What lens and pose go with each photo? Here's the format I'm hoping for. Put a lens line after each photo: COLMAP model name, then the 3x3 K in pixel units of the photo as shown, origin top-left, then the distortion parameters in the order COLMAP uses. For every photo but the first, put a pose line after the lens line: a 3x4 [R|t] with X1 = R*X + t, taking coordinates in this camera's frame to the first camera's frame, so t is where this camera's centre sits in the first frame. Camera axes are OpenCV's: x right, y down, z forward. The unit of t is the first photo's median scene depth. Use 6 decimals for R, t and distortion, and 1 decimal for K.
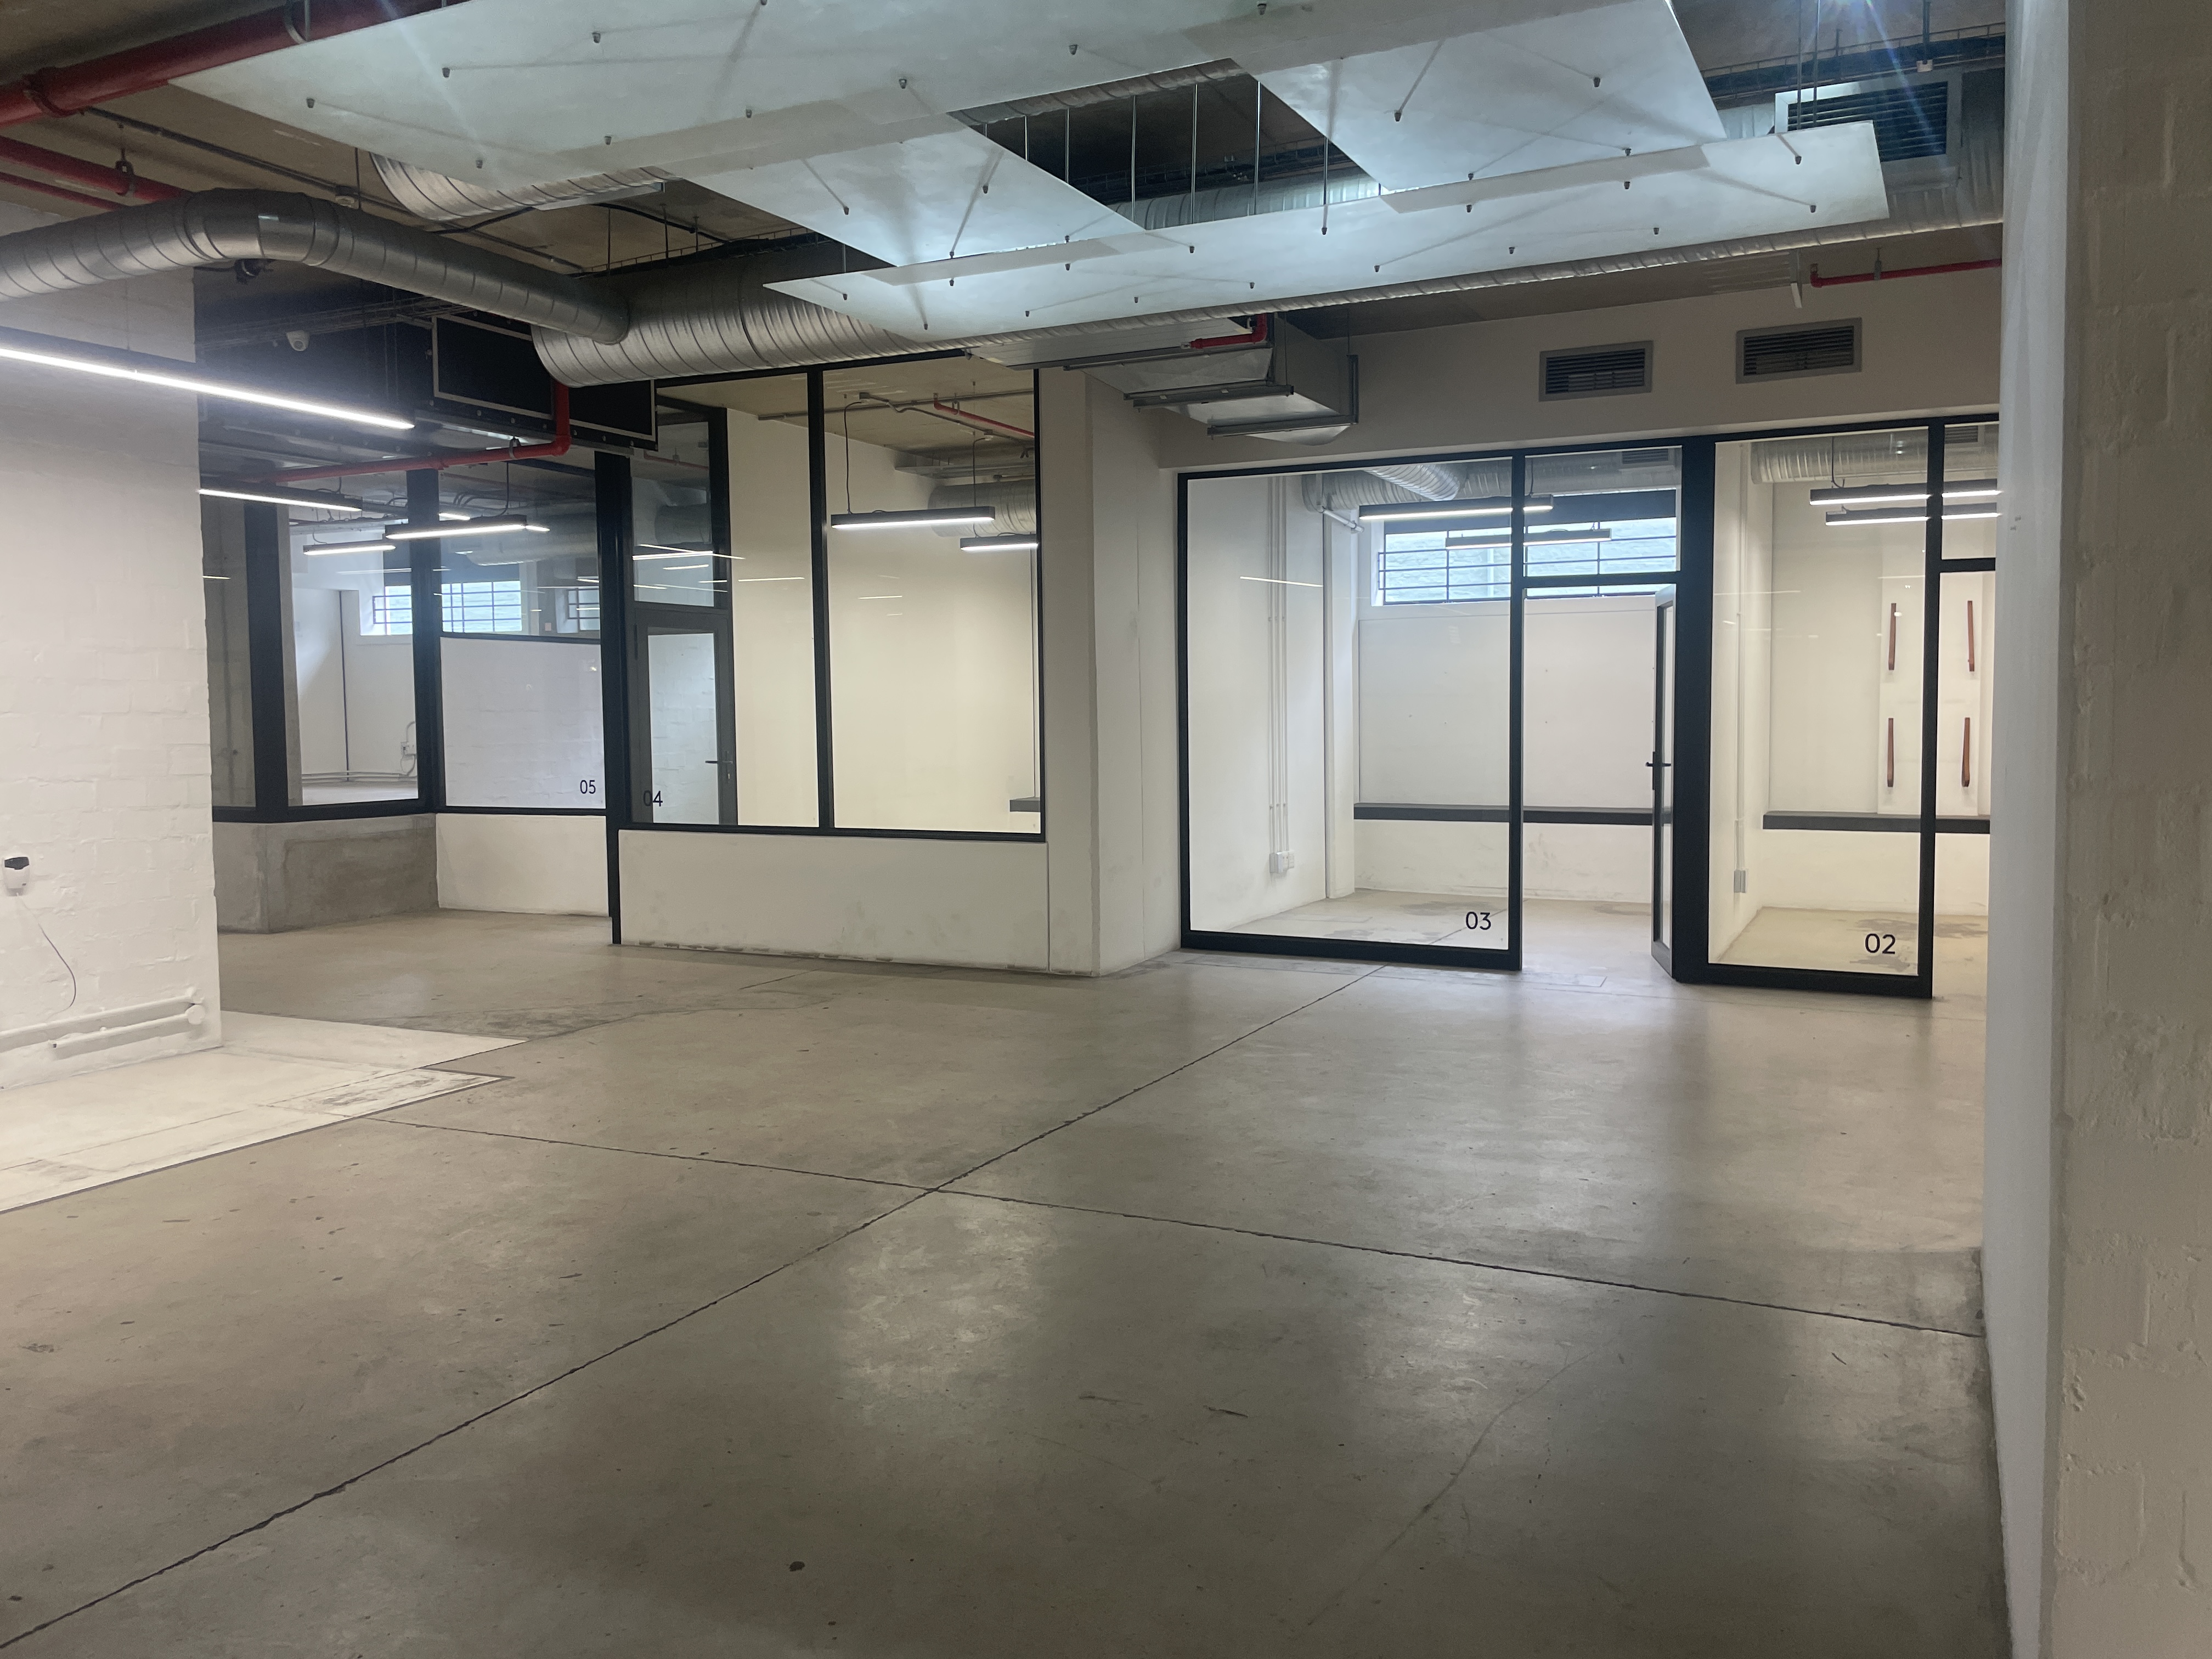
lens RADIAL K [[1675.7, 0, 1103.9], [0, 1675.7, 798.1], [0, 0, 1]] dist [0.081414, 0.000662]
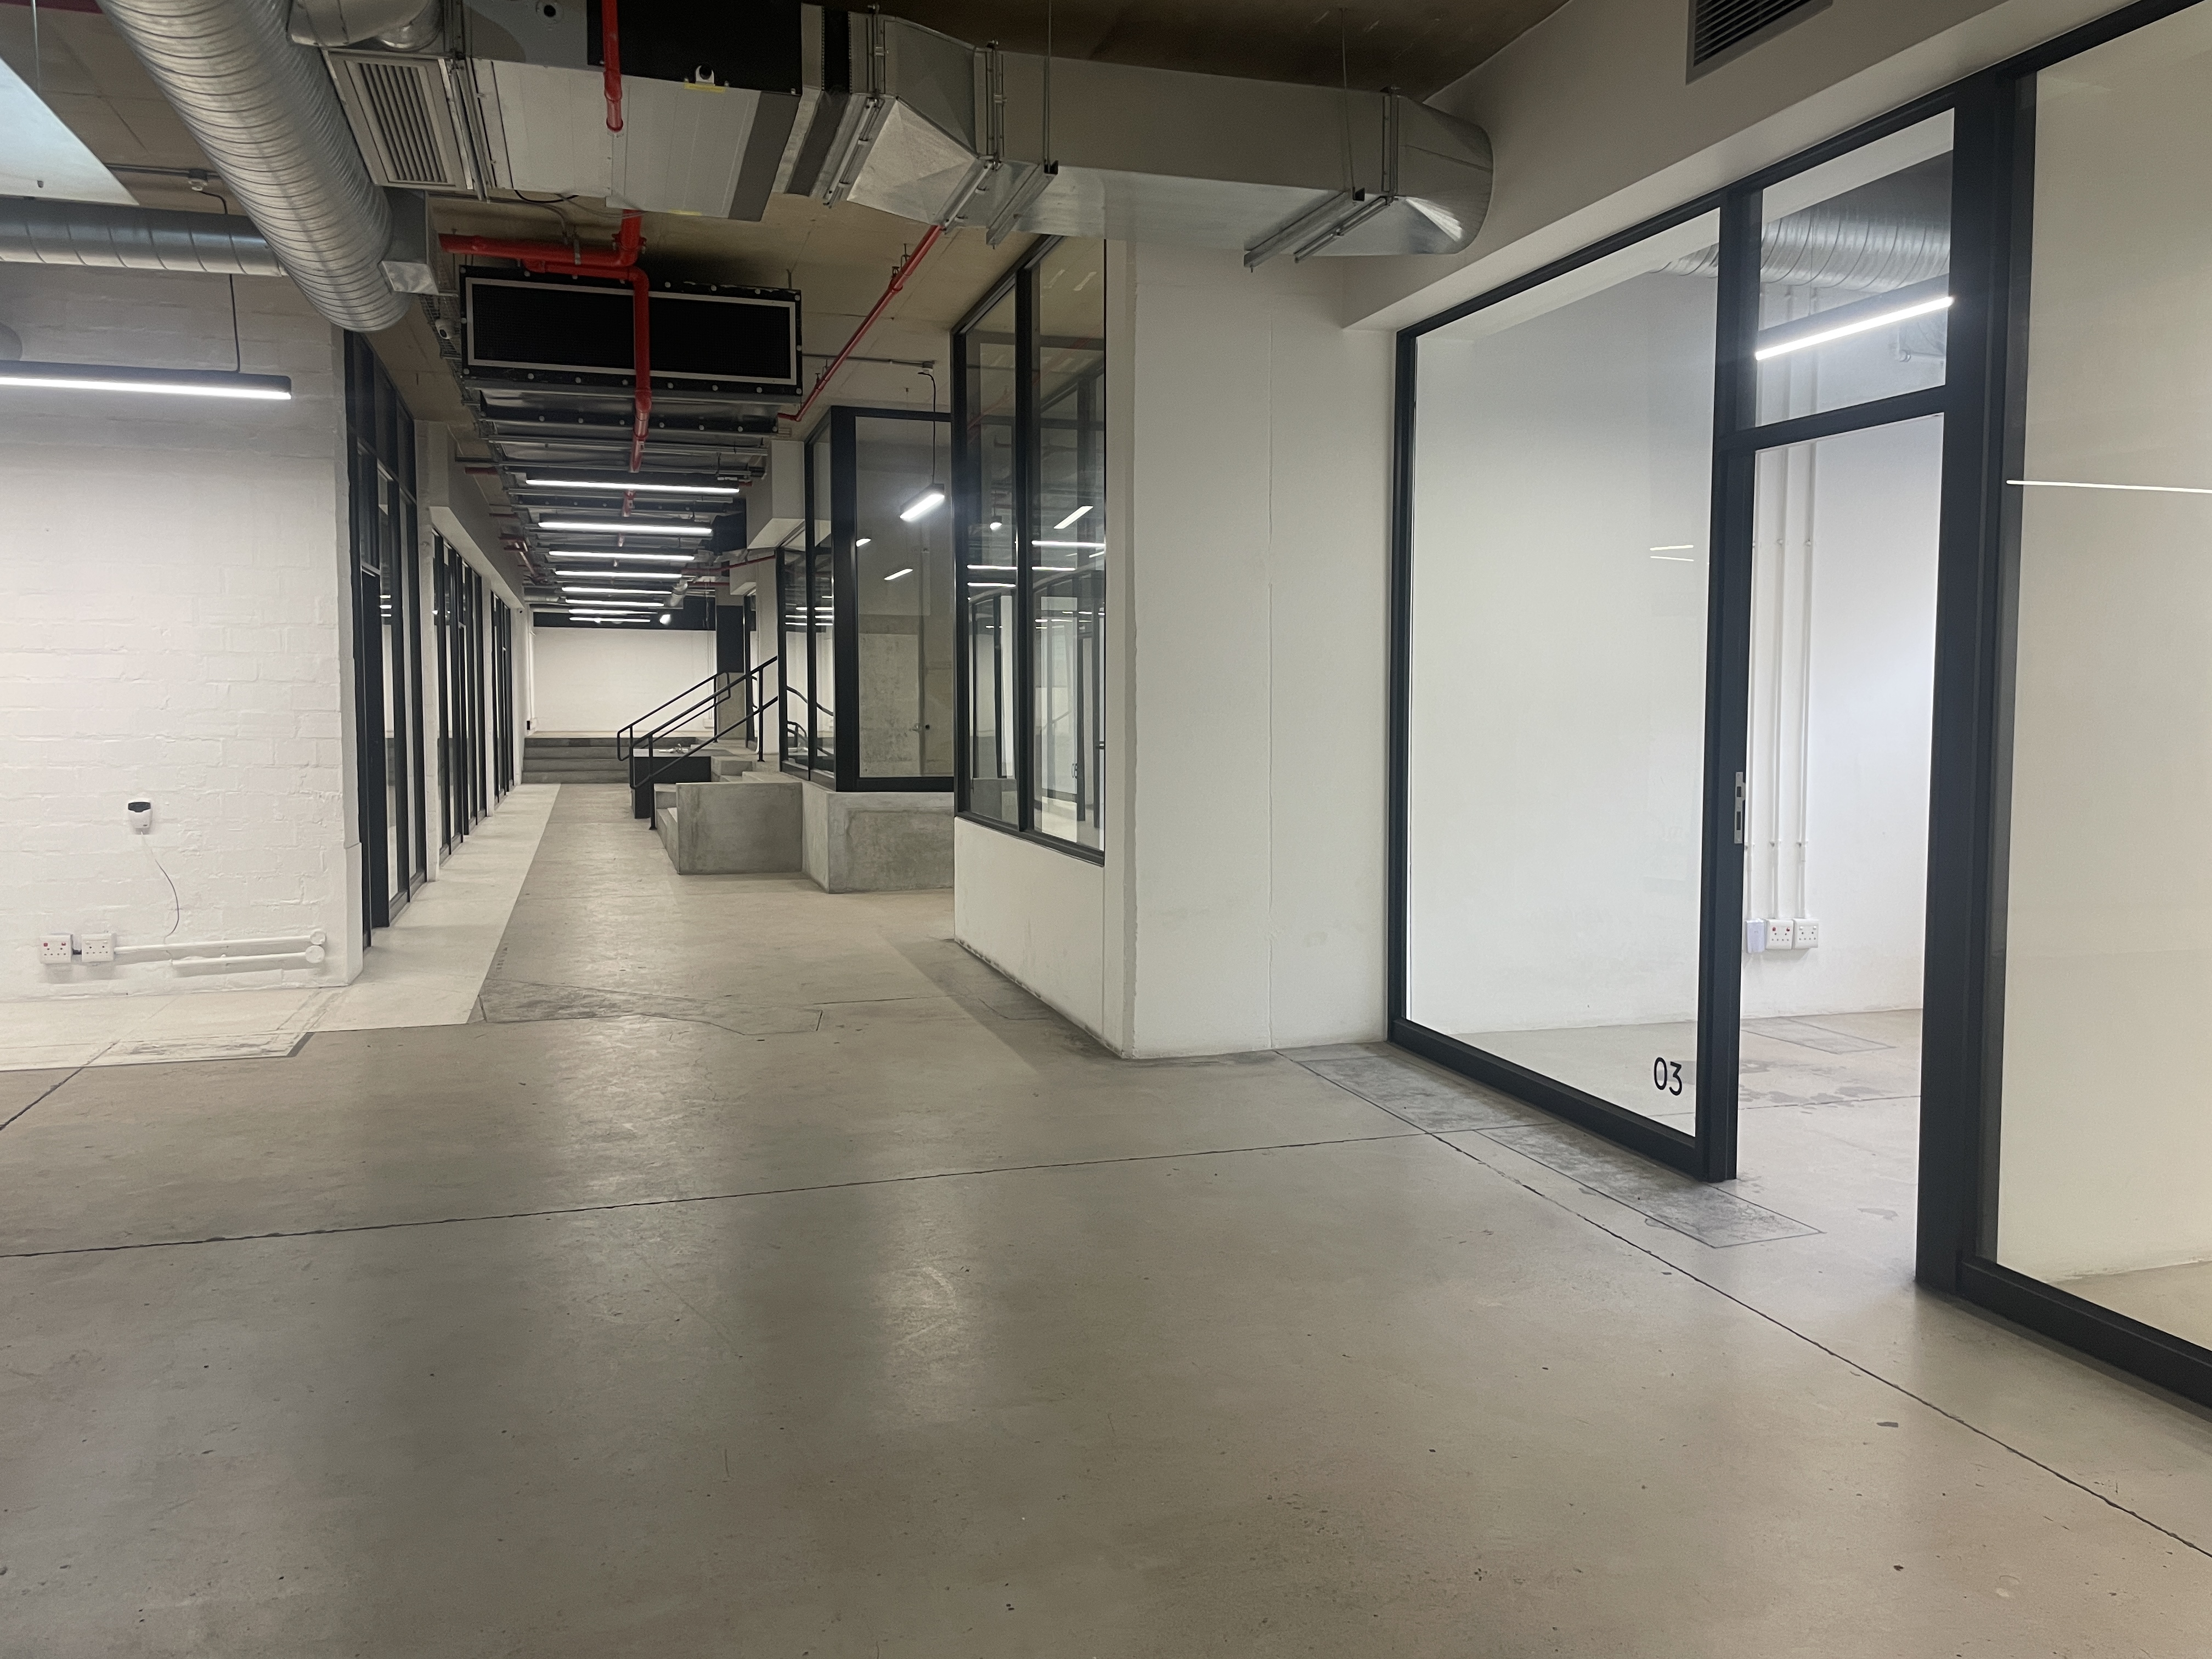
lens RADIAL K [[1675.7, 0, 1103.9], [0, 1675.7, 798.1], [0, 0, 1]] dist [0.081414, 0.000662]
pose [[0.685116, 0.053505, -0.726466, 0.518564], [-0.047620, 0.998455, 0.028628, -0.025611], [0.726875, 0.014981, 0.686606, 0.515403]]
